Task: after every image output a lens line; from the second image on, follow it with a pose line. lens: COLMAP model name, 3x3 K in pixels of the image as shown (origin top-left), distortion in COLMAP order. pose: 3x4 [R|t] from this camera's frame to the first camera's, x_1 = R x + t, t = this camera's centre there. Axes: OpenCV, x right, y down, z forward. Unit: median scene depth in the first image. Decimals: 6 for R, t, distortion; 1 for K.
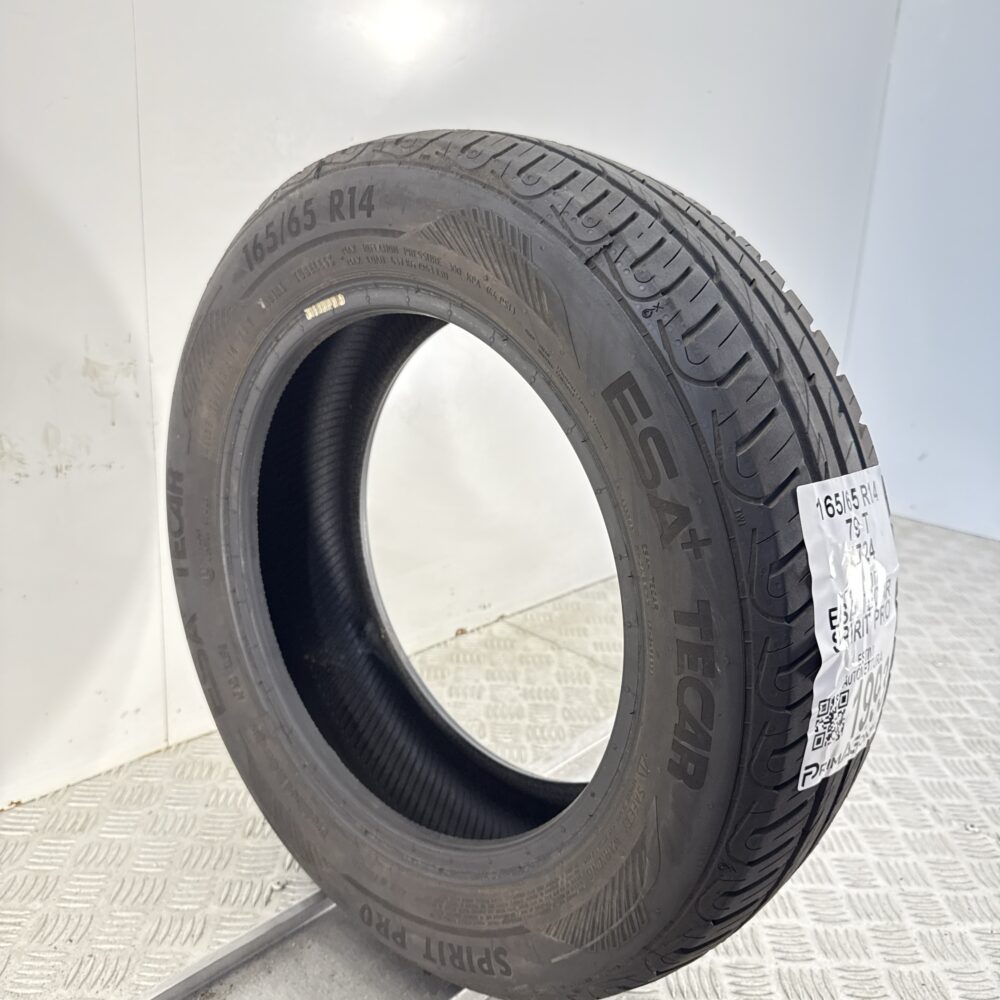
lens RADIAL K [[931.9, 0, 500.0], [0, 931.9, 500.0], [0, 0, 1]] dist [0.117766, -0.241798]
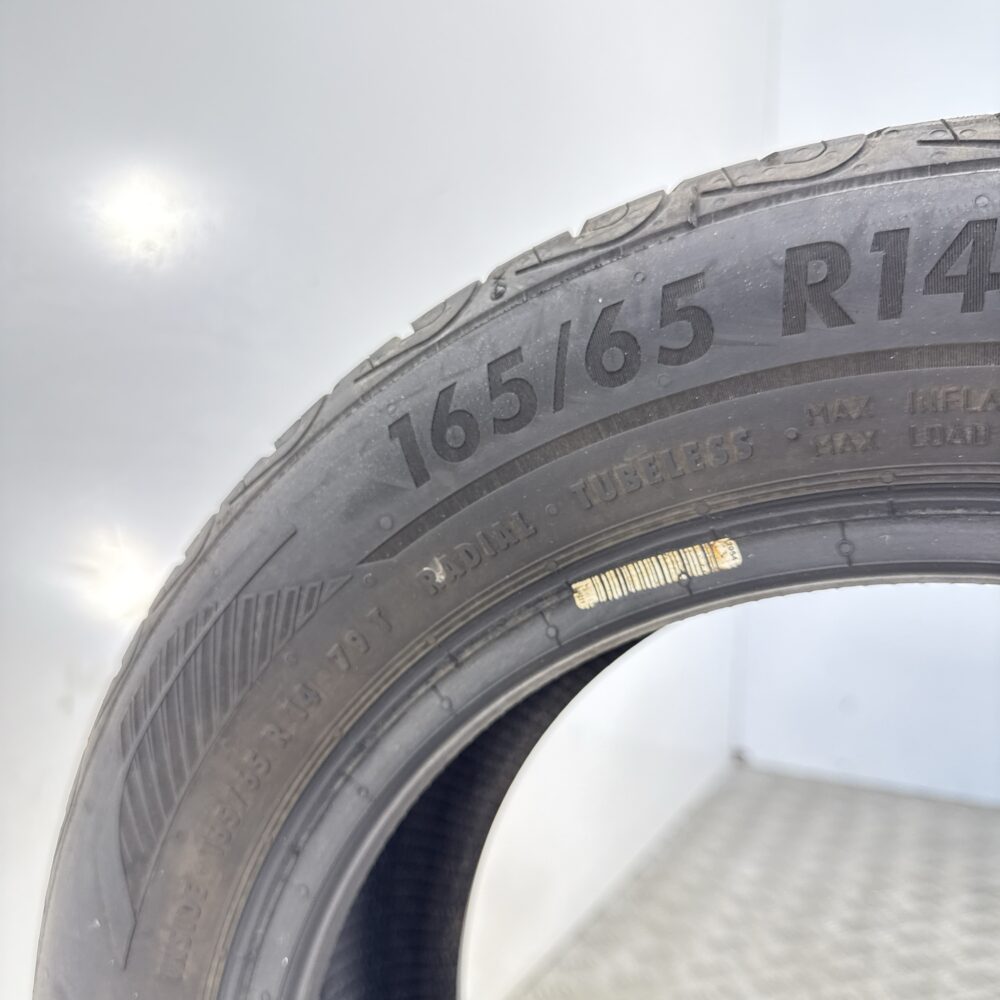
lens RADIAL K [[931.9, 0, 500.0], [0, 931.9, 500.0], [0, 0, 1]] dist [0.117766, -0.241798]
pose [[0.952282, -0.023023, 0.304350, -0.354432], [0.093760, 0.971003, -0.219913, -0.160107], [-0.290462, 0.237955, 0.926828, 0.677769]]
